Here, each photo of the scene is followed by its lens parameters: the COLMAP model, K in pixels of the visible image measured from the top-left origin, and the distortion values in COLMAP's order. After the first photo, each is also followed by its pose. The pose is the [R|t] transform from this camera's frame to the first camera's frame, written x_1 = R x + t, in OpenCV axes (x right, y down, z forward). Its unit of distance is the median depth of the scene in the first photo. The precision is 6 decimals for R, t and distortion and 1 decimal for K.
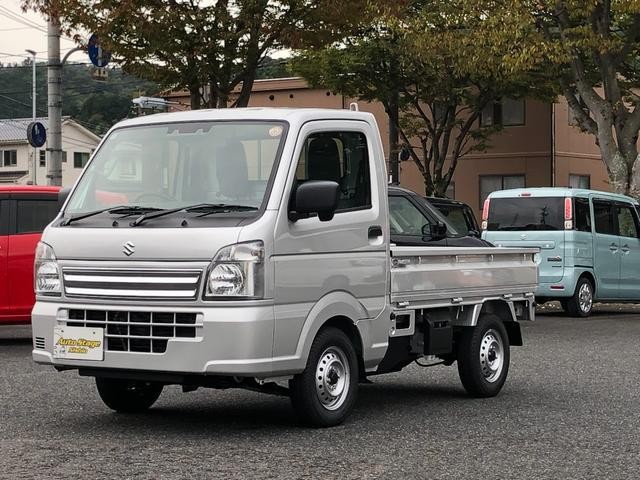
lens RADIAL K [[1686.4, 0, 320.0], [0, 1686.4, 237.3], [0, 0, 1]] dist [0.352841, 0.000000]
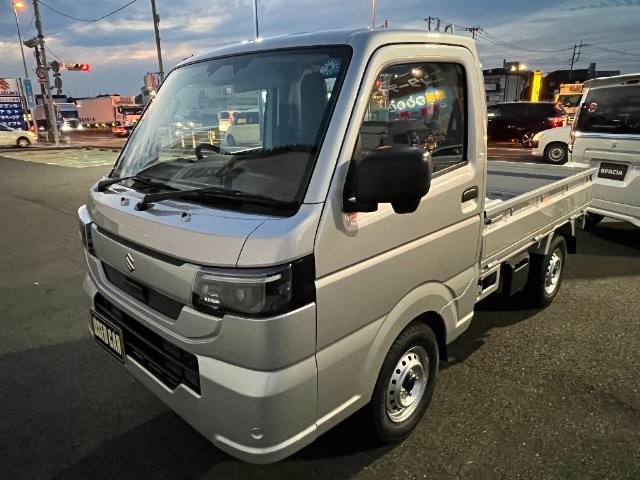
lens RADIAL K [[454.9, 0, 317.5], [0, 454.9, 238.2], [0, 0, 1]] dist [-0.008418, 0.003805]
pose [[0.980627, 0.035862, -0.192572, 0.004366], [0.020153, 0.959412, 0.281288, -0.047204], [0.194844, -0.279720, 0.940103, 0.809816]]
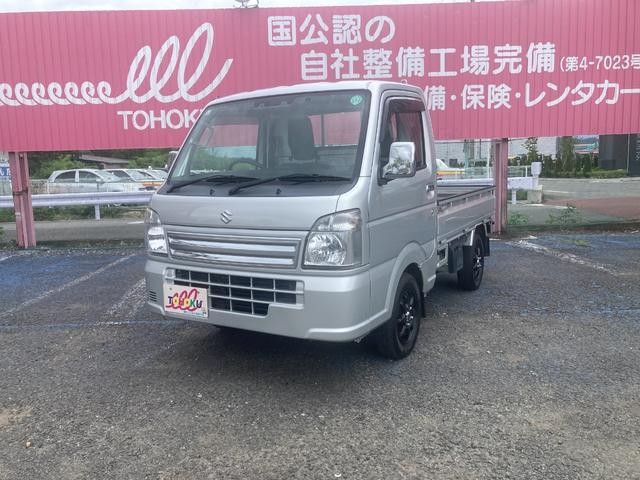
lens RADIAL K [[540.4, 0, 319.2], [0, 540.4, 239.4], [0, 0, 1]] dist [0.007977, 0.002941]
pose [[0.997247, -0.040813, 0.061903, -0.074403], [0.031558, 0.989114, 0.143729, -0.025415], [-0.067095, -0.141380, 0.987679, 0.644672]]
